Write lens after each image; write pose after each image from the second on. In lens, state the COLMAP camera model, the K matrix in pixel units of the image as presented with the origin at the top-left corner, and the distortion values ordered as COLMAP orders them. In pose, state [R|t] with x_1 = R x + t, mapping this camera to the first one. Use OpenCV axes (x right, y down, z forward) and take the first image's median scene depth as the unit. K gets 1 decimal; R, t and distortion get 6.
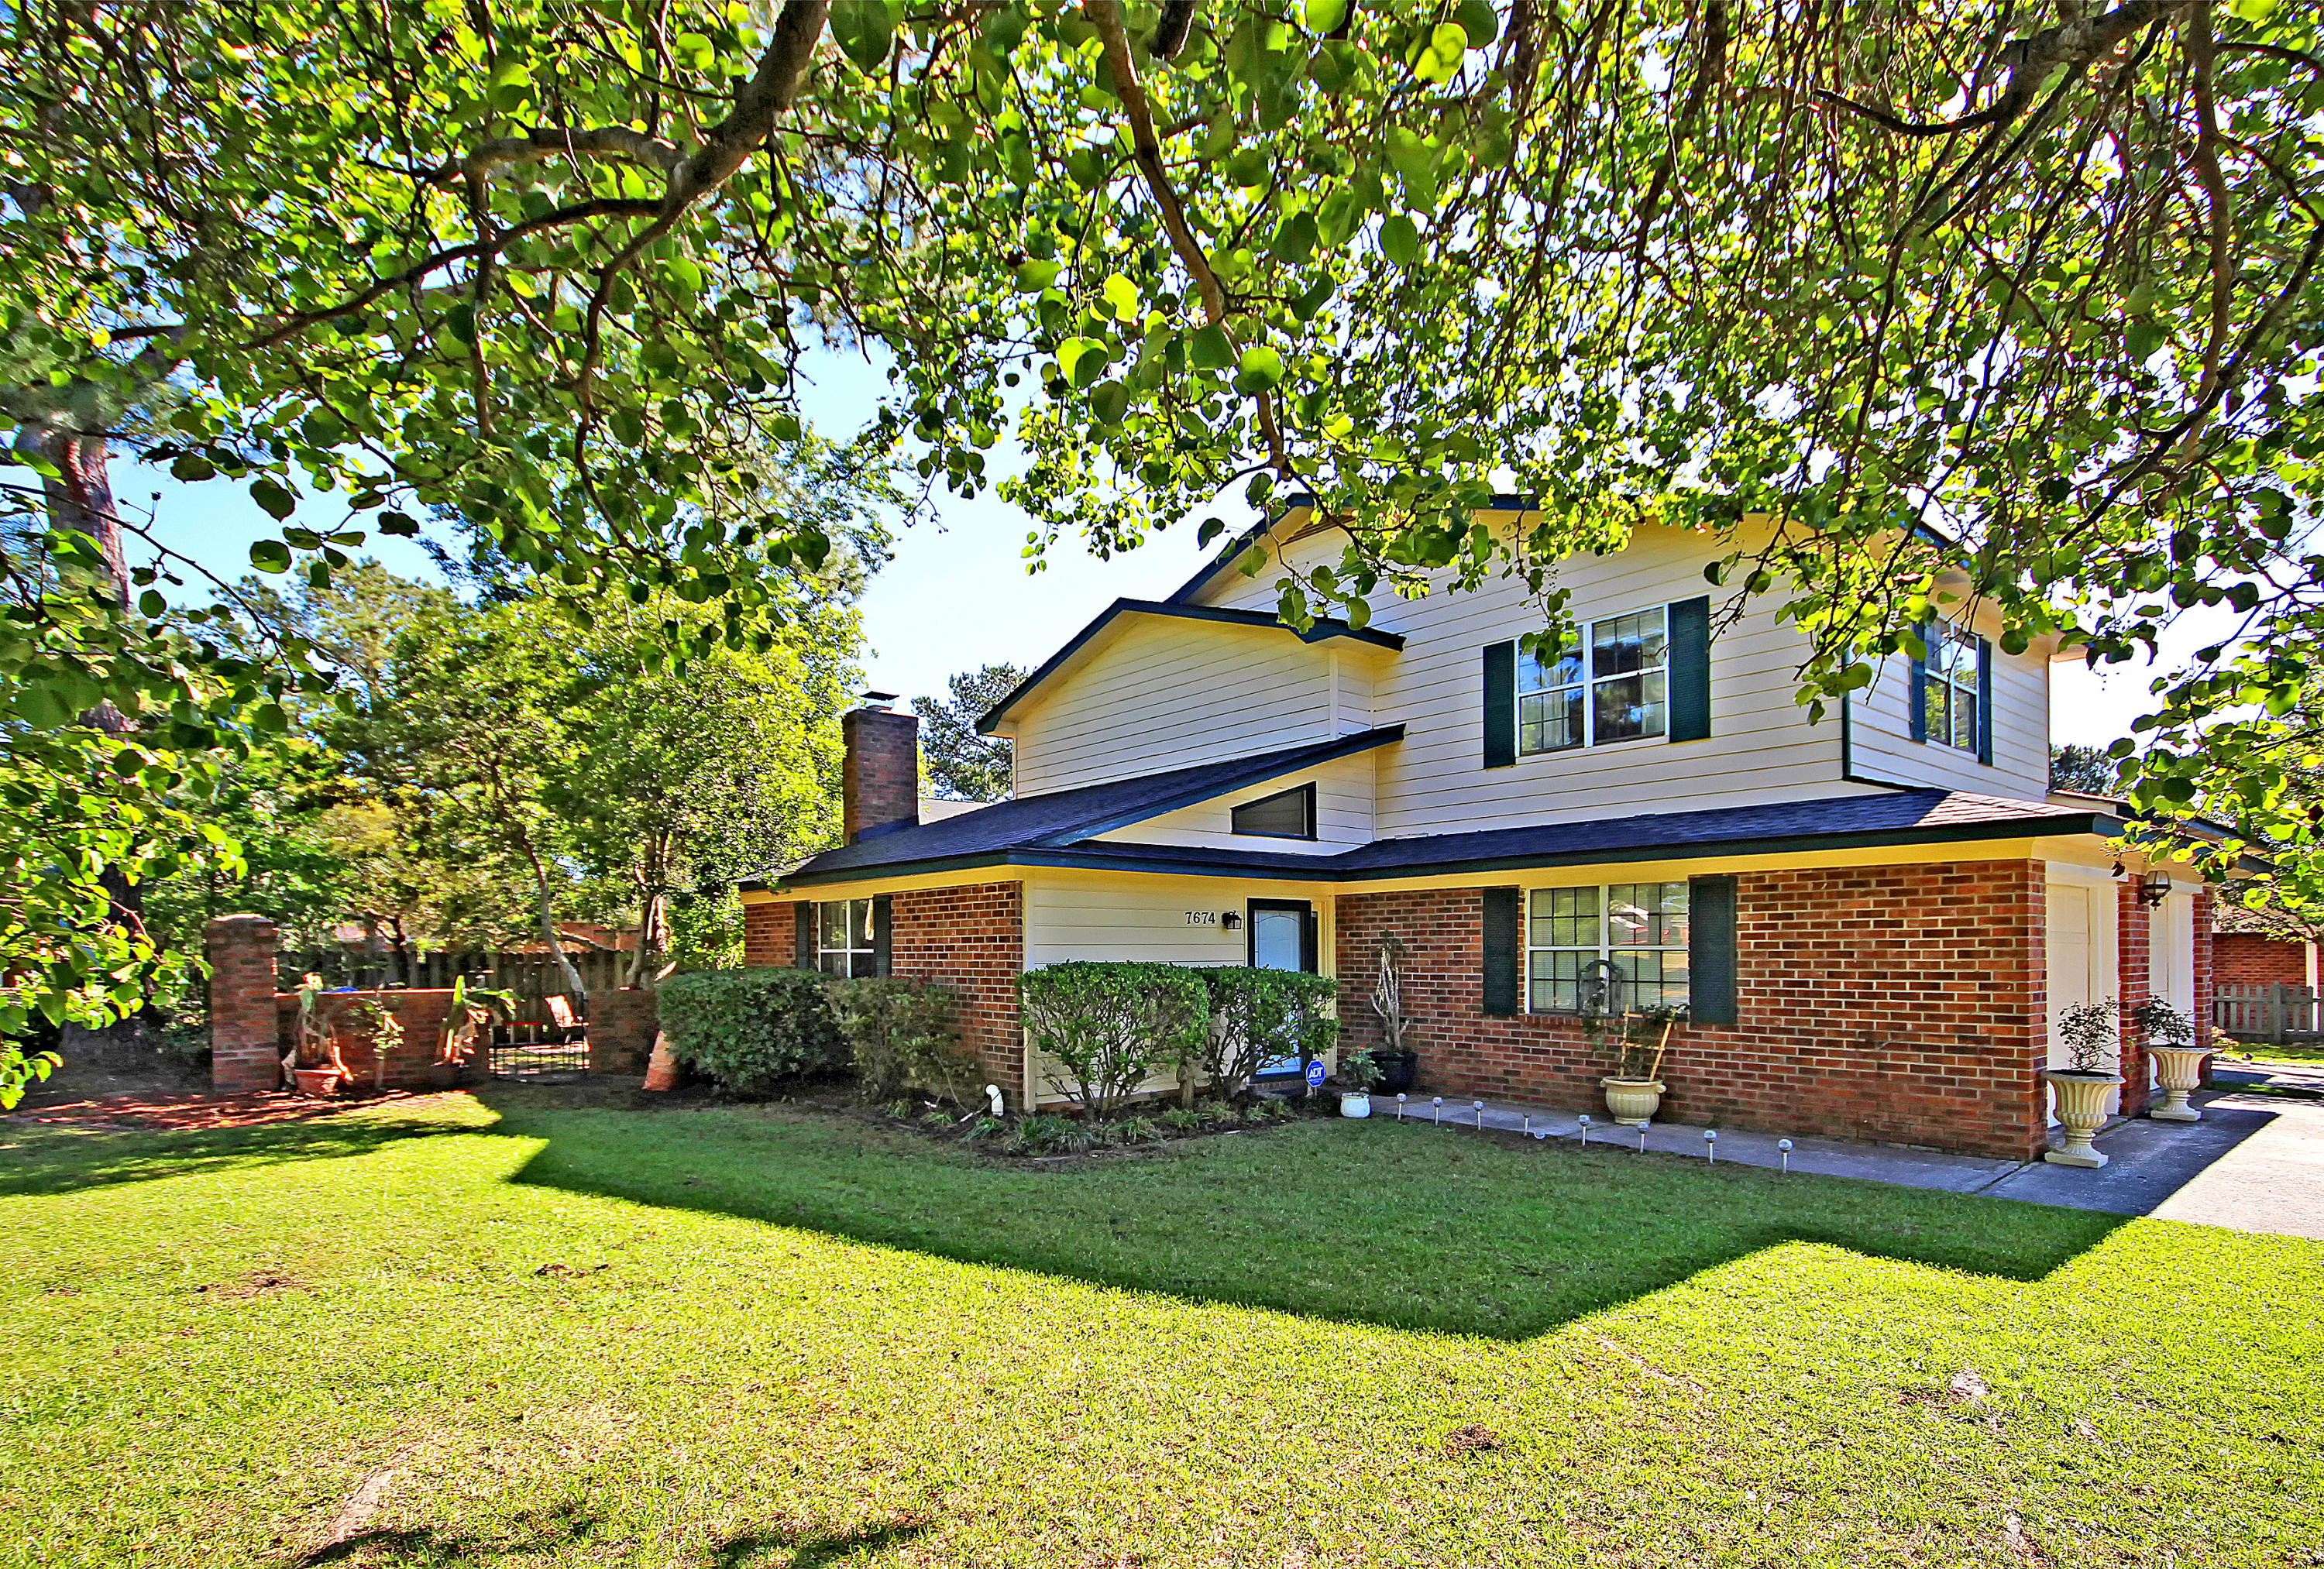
lens RADIAL K [[1120.4, 0, 1161.4], [0, 1120.4, 881.7], [0, 0, 1]] dist [-0.001717, -0.000126]
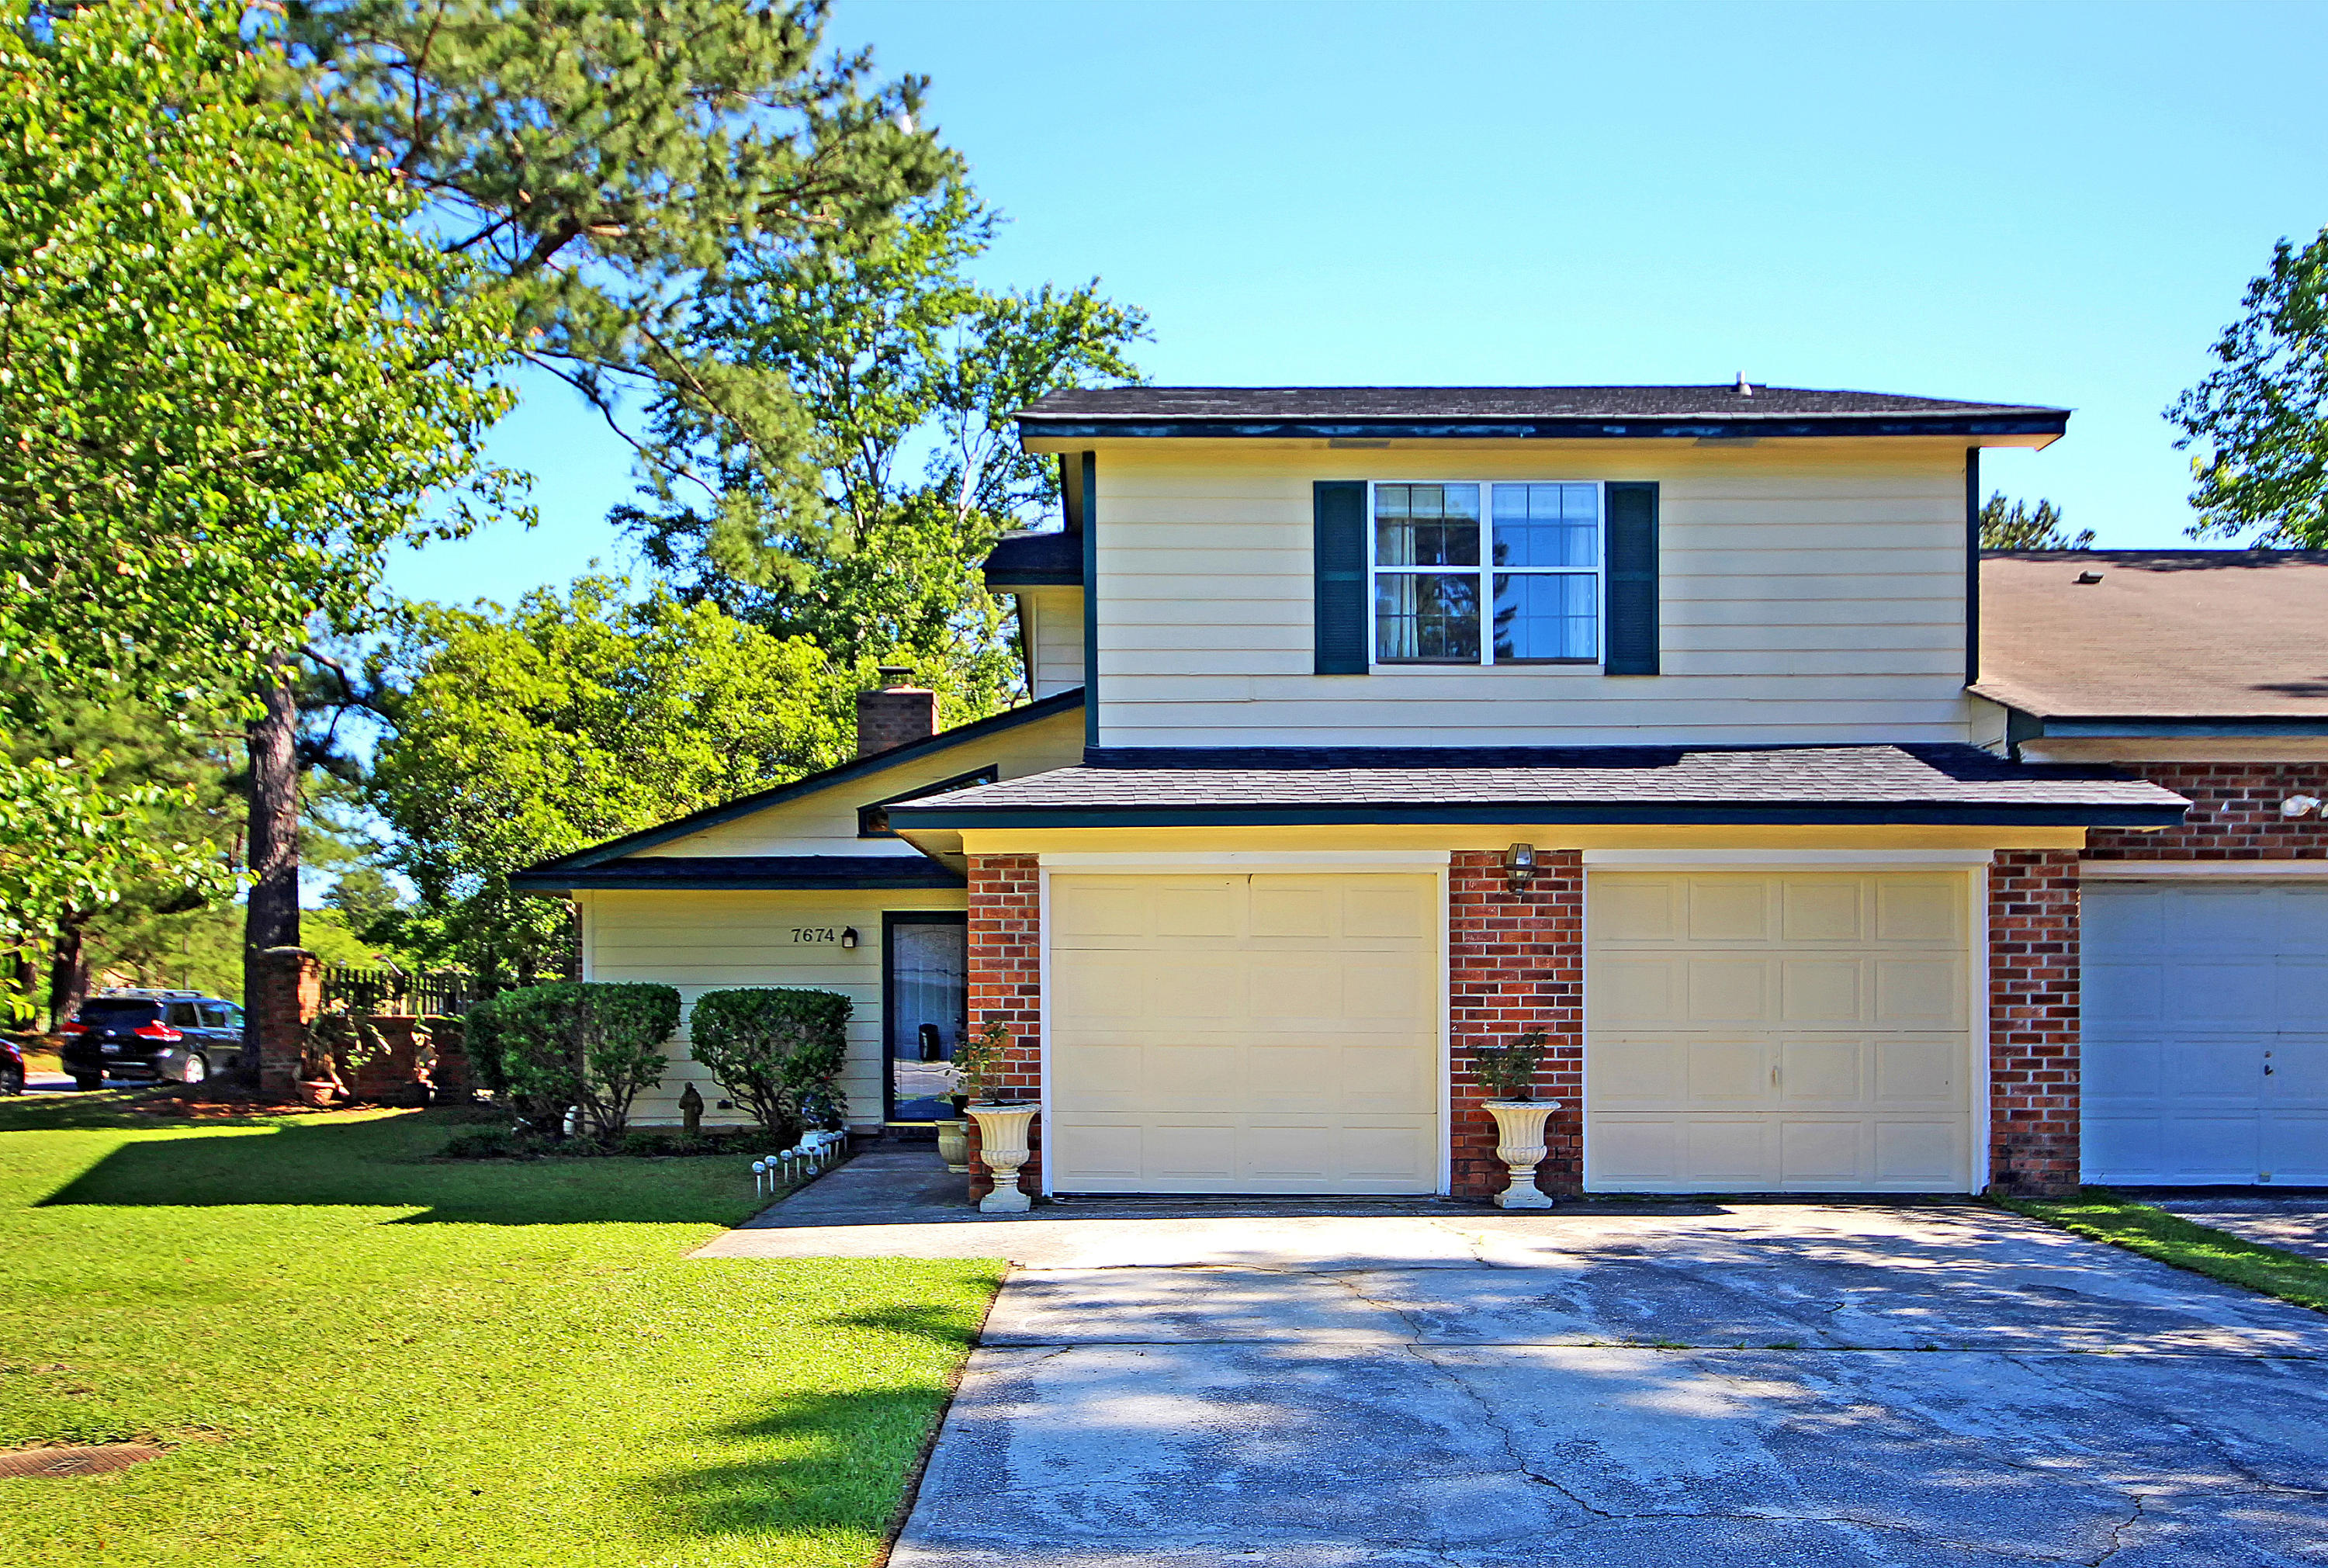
lens RADIAL K [[2235.3, 0, 1164.0], [0, 2235.3, 784.0], [0, 0, 1]] dist [-0.014604, -0.008538]
pose [[0.747145, -0.062626, -0.661705, 1.472762], [0.042031, 0.998010, -0.046997, 0.007095], [0.663331, 0.007302, 0.748290, -0.150157]]
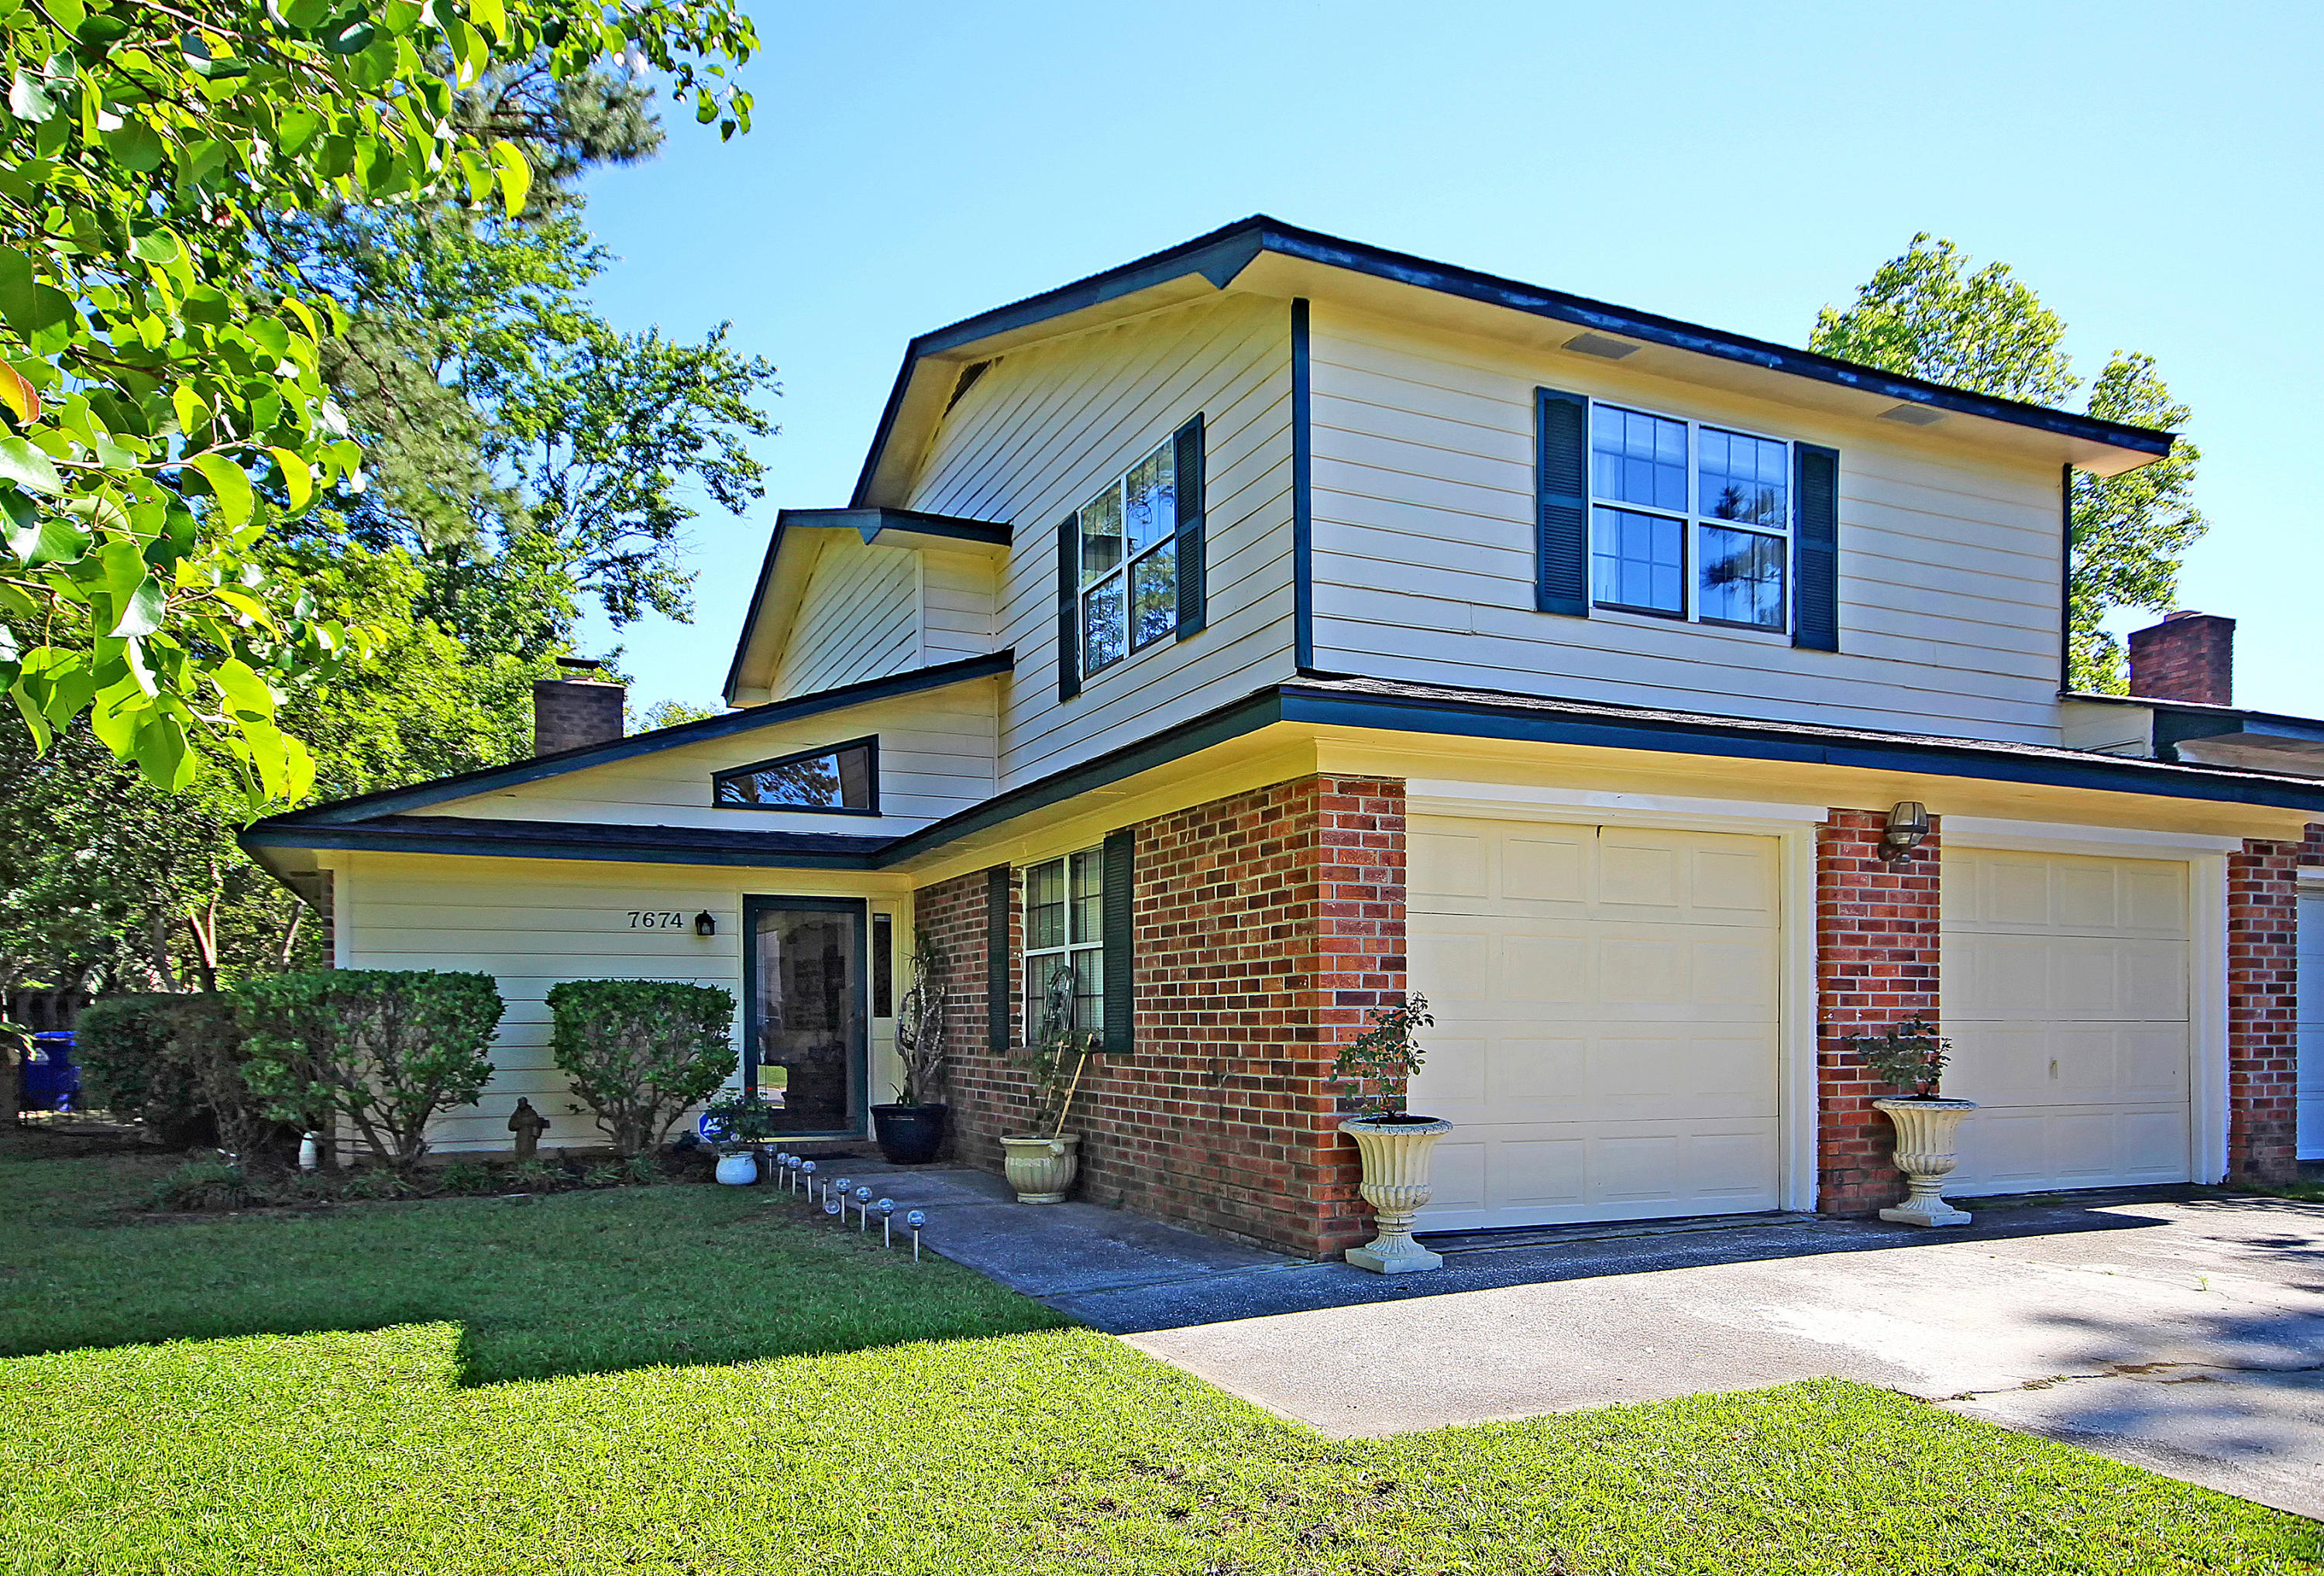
lens RADIAL K [[1496.5, 0, 1163.4], [0, 1496.5, 937.6], [0, 0, 1]] dist [0.007492, 0.004331]
pose [[0.966846, -0.013978, -0.254978, 0.635846], [0.015702, 0.999866, 0.004725, 0.045773], [0.254878, -0.008572, 0.966935, 0.122487]]
